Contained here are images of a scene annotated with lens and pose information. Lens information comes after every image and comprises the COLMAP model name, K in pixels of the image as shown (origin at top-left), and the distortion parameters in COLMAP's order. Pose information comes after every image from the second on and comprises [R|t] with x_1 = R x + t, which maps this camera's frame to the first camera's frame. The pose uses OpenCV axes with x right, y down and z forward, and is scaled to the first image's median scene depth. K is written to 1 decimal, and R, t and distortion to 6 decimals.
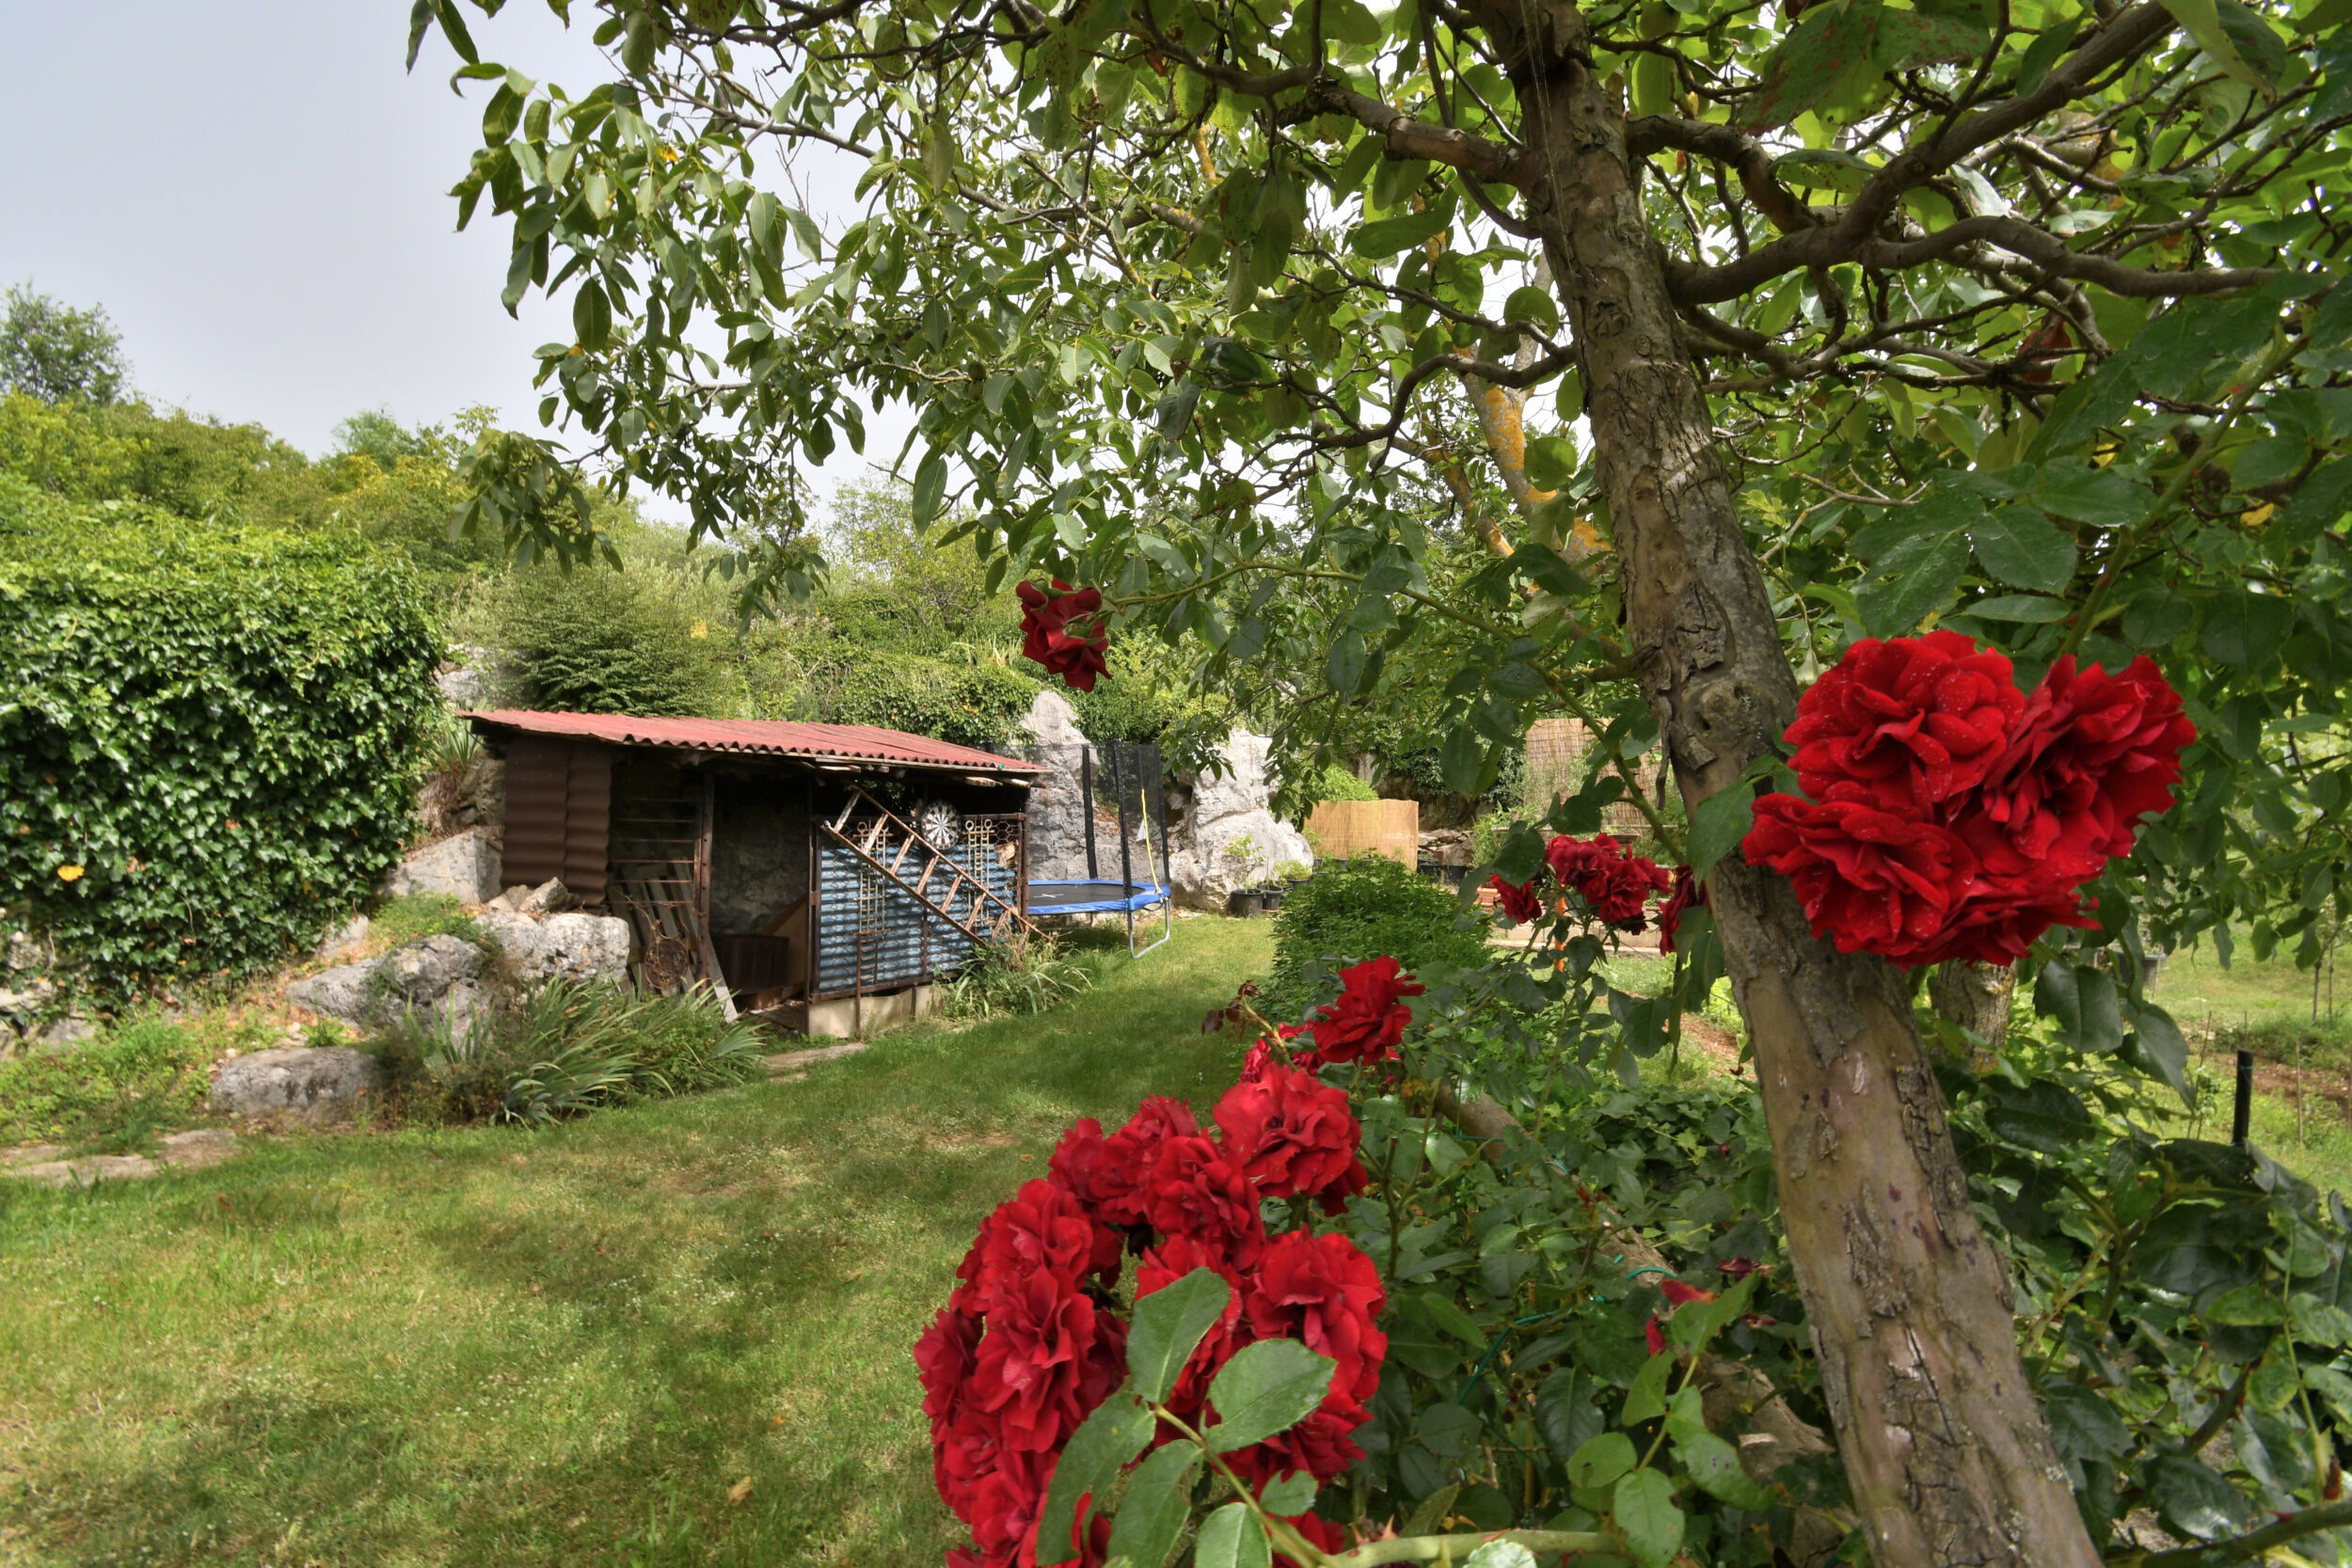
lens RADIAL K [[1034.7, 0, 1176.0], [0, 1034.7, 784.0], [0, 0, 1]] dist [0.023999, -0.024514]
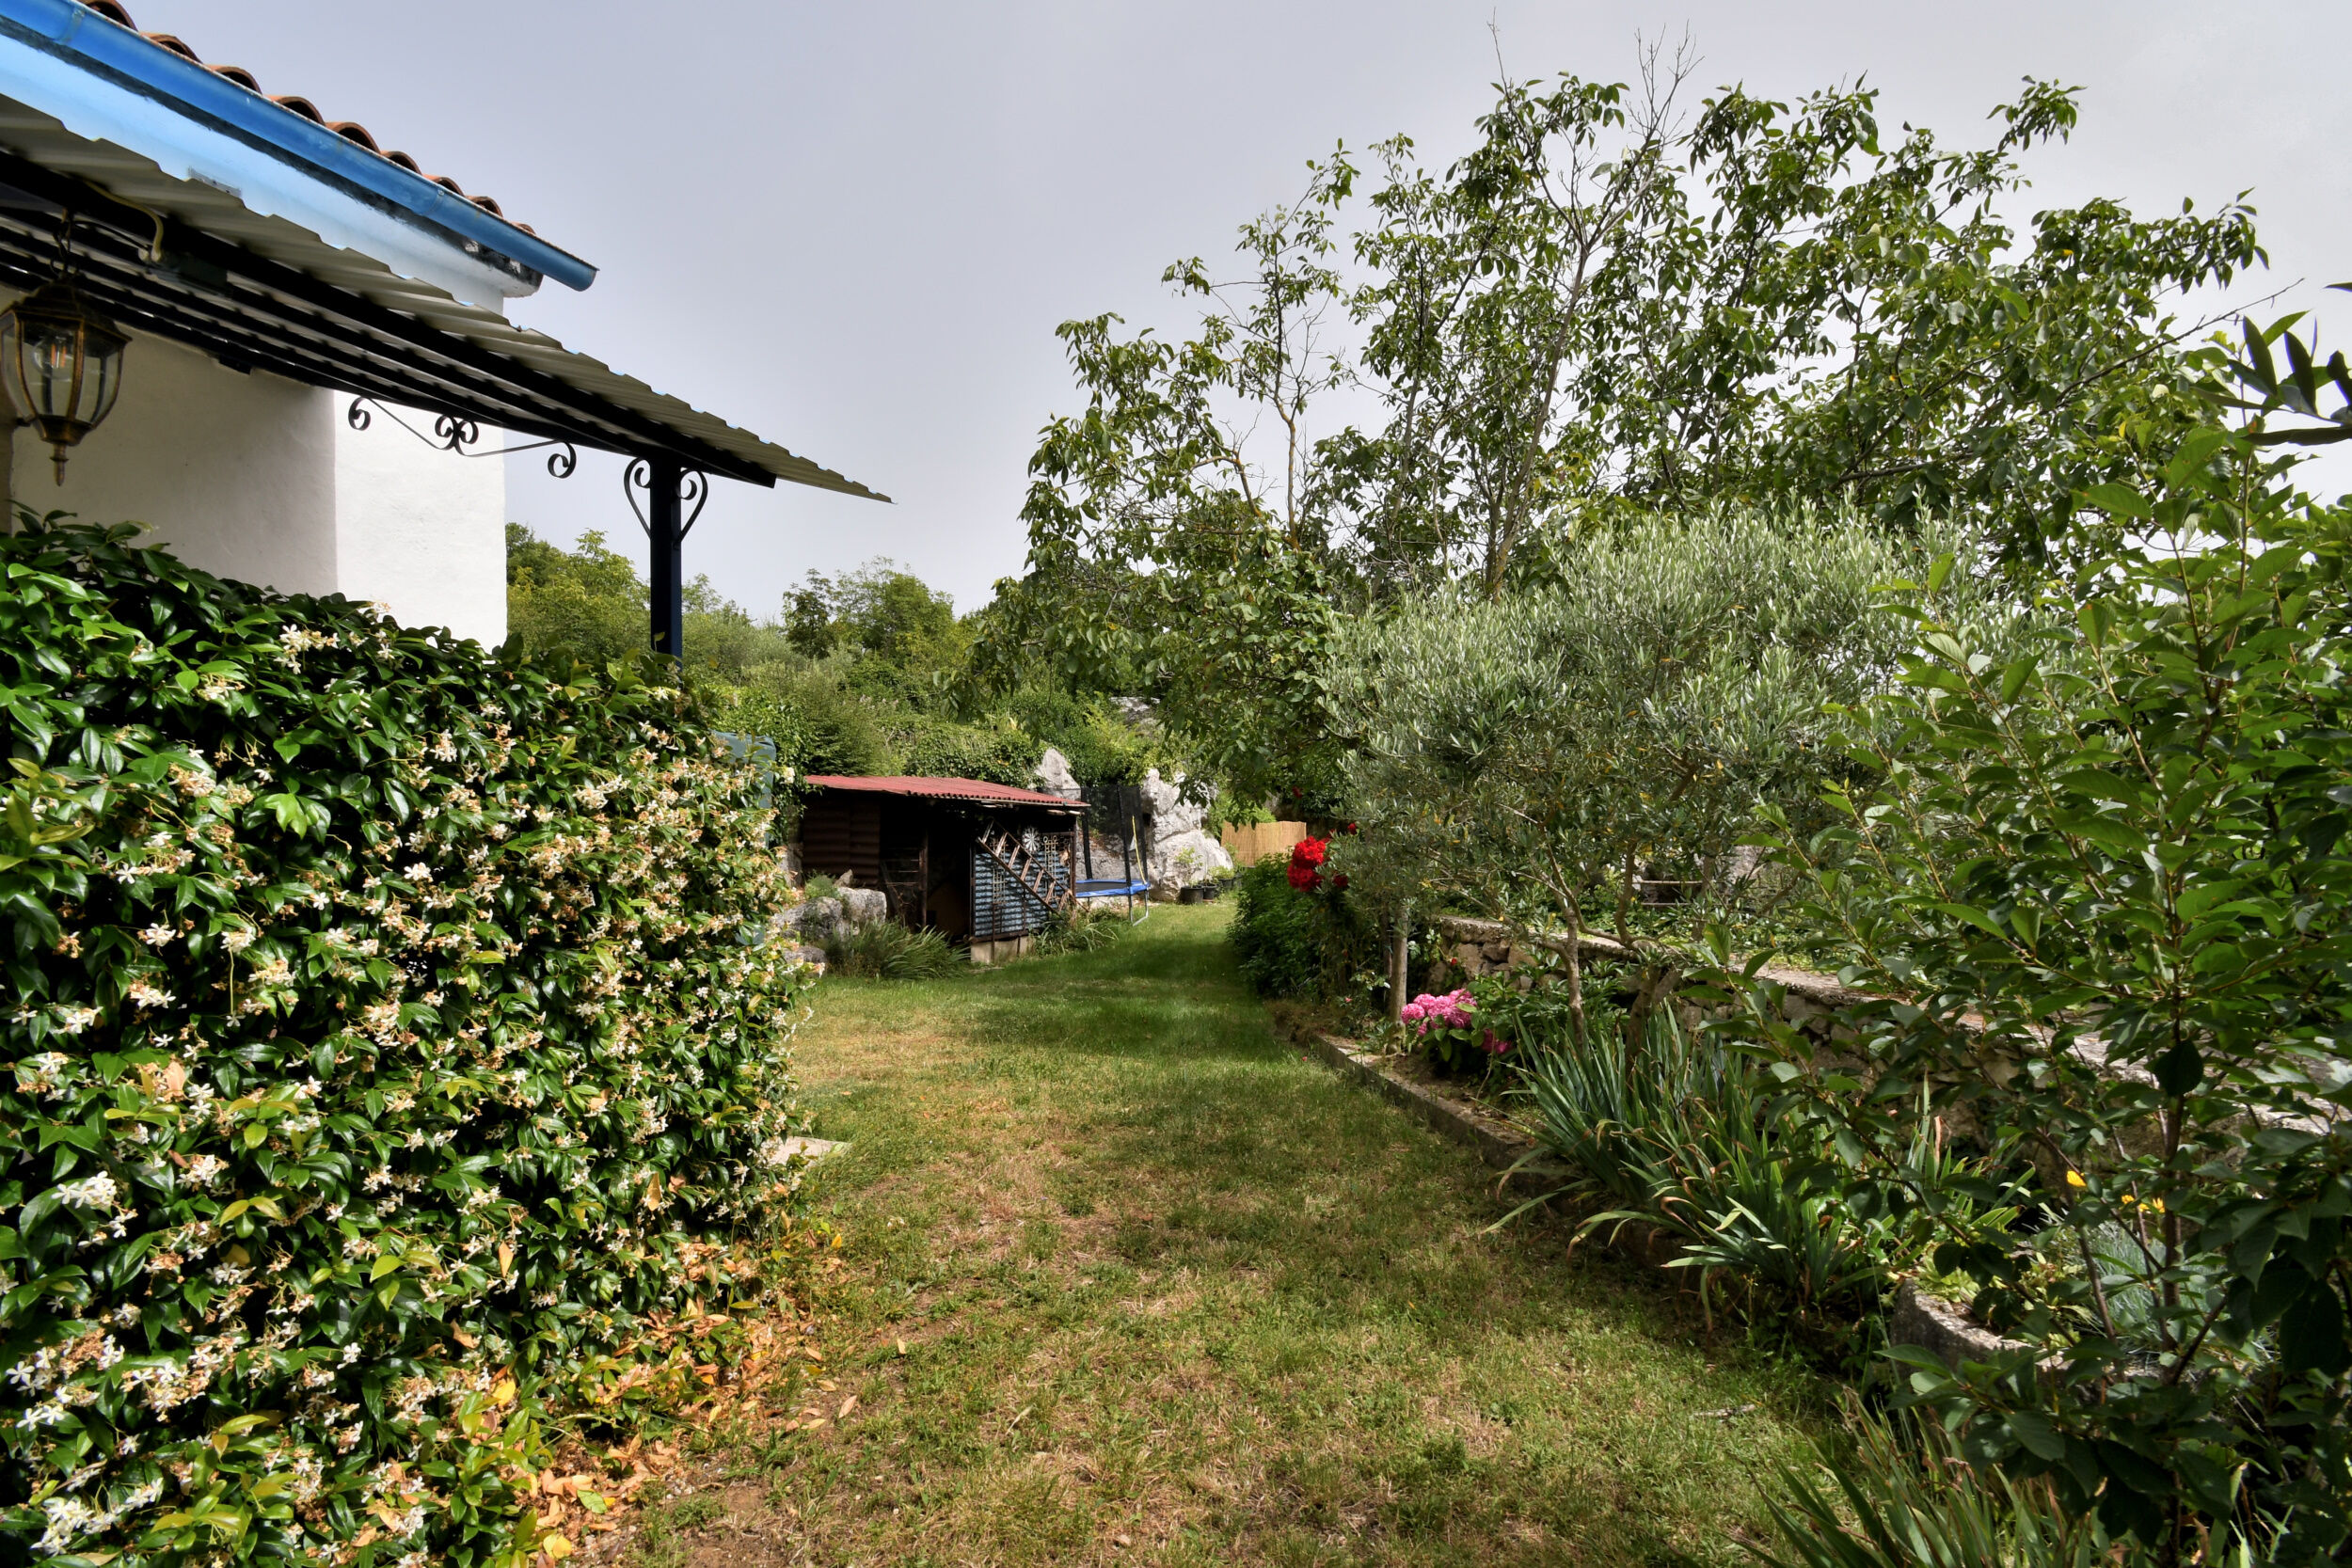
lens RADIAL K [[1022.0, 0, 1176.0], [0, 1022.0, 784.0], [0, 0, 1]] dist [0.028363, -0.022579]
pose [[0.993057, -0.015170, 0.116649, -0.125454], [0.018490, 0.999453, -0.027432, 0.000280], [-0.116169, 0.029398, 0.992794, -0.433235]]
